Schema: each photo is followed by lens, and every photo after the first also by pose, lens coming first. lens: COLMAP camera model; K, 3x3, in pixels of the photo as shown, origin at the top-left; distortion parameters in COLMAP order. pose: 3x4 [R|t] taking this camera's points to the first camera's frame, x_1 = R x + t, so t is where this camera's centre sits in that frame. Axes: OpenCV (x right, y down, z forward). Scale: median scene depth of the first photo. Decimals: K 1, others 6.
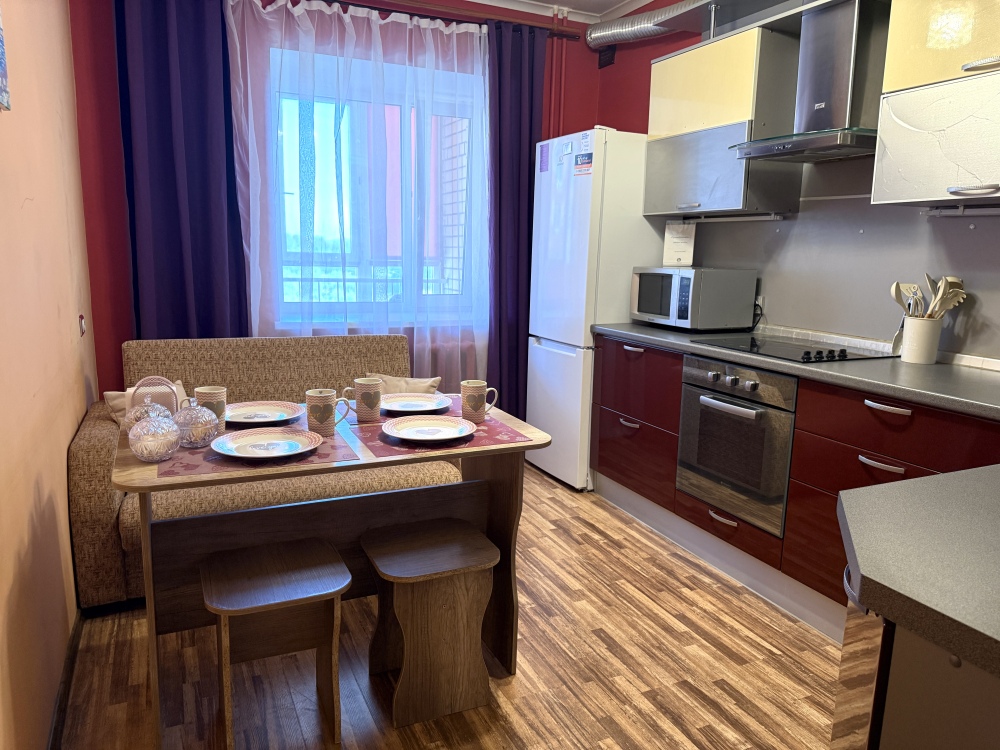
lens RADIAL K [[705.0, 0, 500.0], [0, 705.0, 375.0], [0, 0, 1]] dist [0.088192, -0.135015]
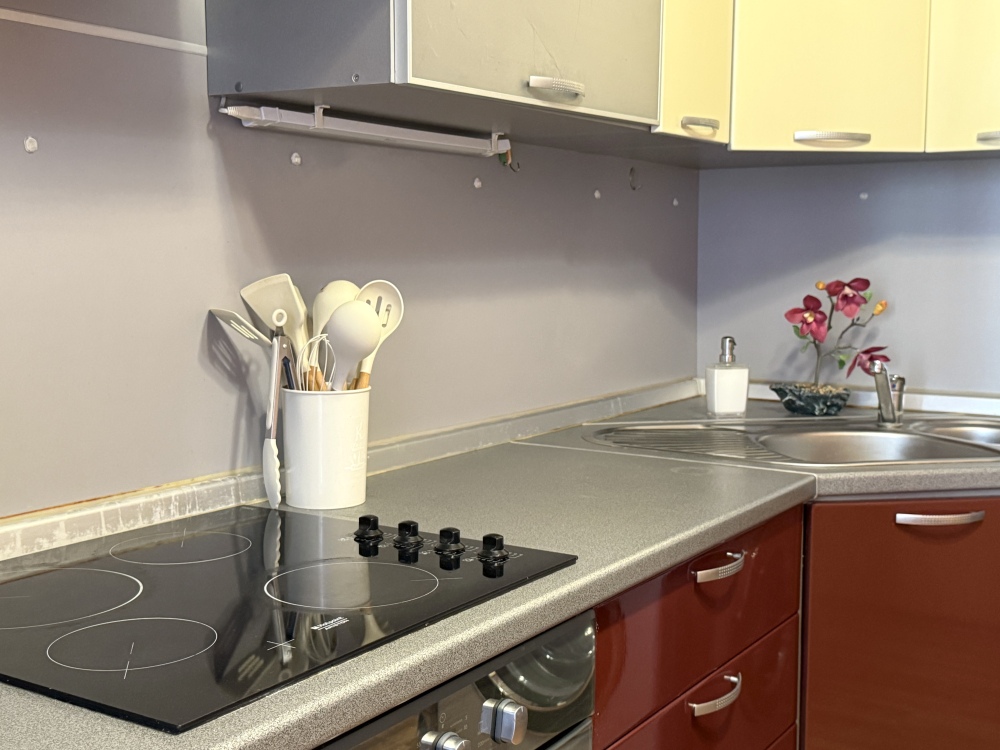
lens RADIAL K [[1254.1, 0, 500.0], [0, 1254.1, 375.0], [0, 0, 1]] dist [0.098976, 0.004256]
pose [[-0.527210, -0.109129, 0.842698, -0.028677], [0.138211, 0.967500, 0.211758, -0.218680], [-0.838420, 0.228111, -0.494993, 1.253009]]
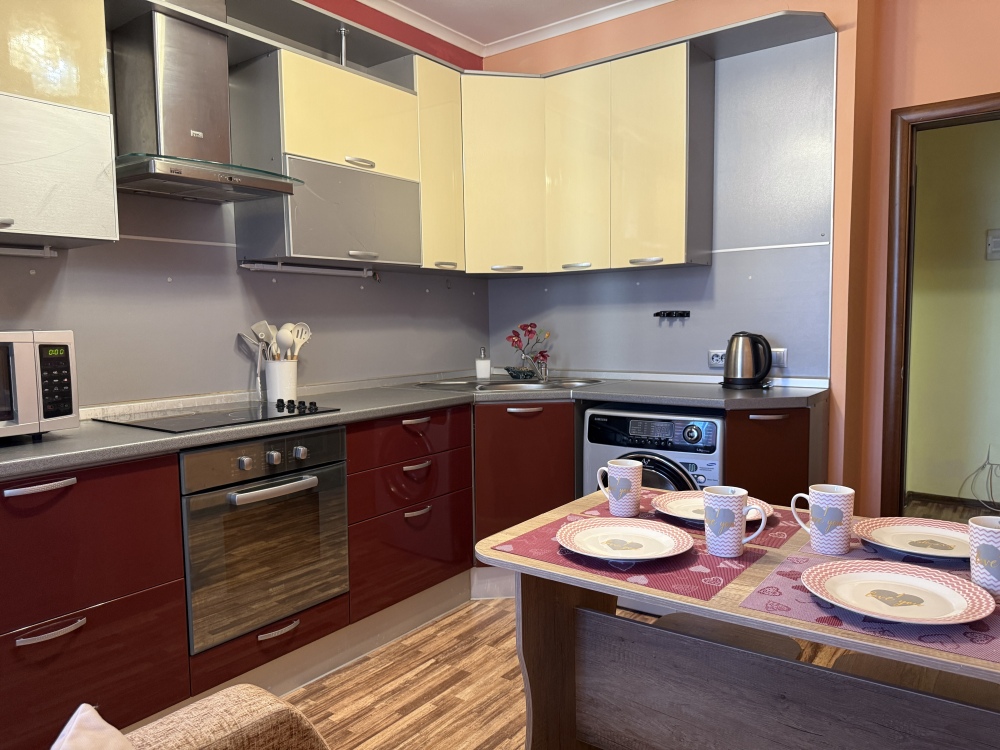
lens RADIAL K [[705.0, 0, 500.0], [0, 705.0, 375.0], [0, 0, 1]] dist [0.088192, -0.135015]
pose [[-0.470192, -0.083534, 0.878602, -0.540625], [0.161637, 0.970522, 0.178775, -0.200628], [-0.867636, 0.226073, -0.442830, 1.195196]]
